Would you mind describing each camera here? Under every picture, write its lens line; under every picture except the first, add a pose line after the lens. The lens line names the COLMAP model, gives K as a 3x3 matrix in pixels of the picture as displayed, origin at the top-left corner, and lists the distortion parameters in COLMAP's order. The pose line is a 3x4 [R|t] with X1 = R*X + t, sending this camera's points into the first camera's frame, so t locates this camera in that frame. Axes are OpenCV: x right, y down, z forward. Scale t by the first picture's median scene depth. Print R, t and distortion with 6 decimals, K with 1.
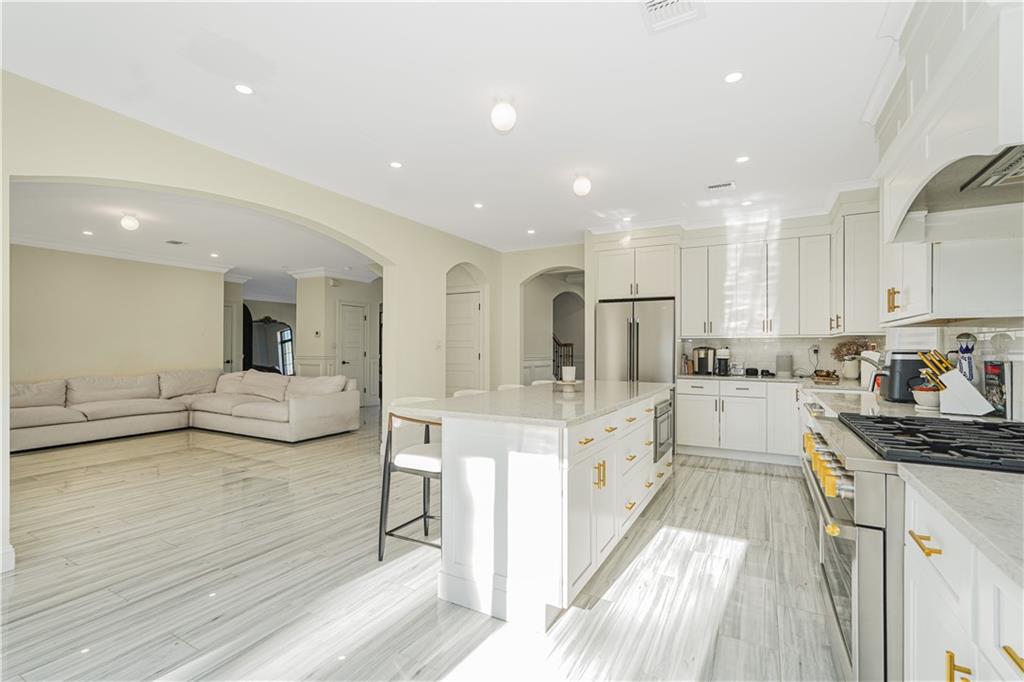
lens RADIAL K [[459.0, 0, 509.9], [0, 459.0, 341.9], [0, 0, 1]] dist [-0.010527, 0.006181]
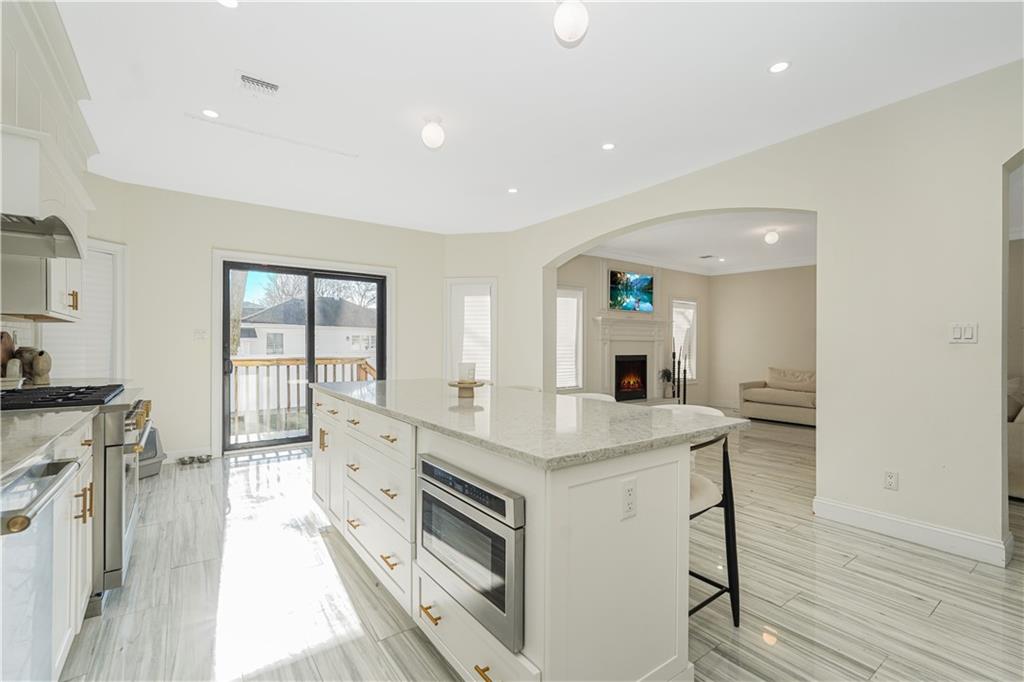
lens RADIAL K [[459.0, 0, 509.6], [0, 459.0, 347.1], [0, 0, 1]] dist [-0.010527, 0.006181]
pose [[-0.430117, -0.002734, -0.902769, 0.834072], [0.006213, 0.999963, -0.005989, 0.037051], [0.902752, -0.008185, -0.430084, 1.504274]]
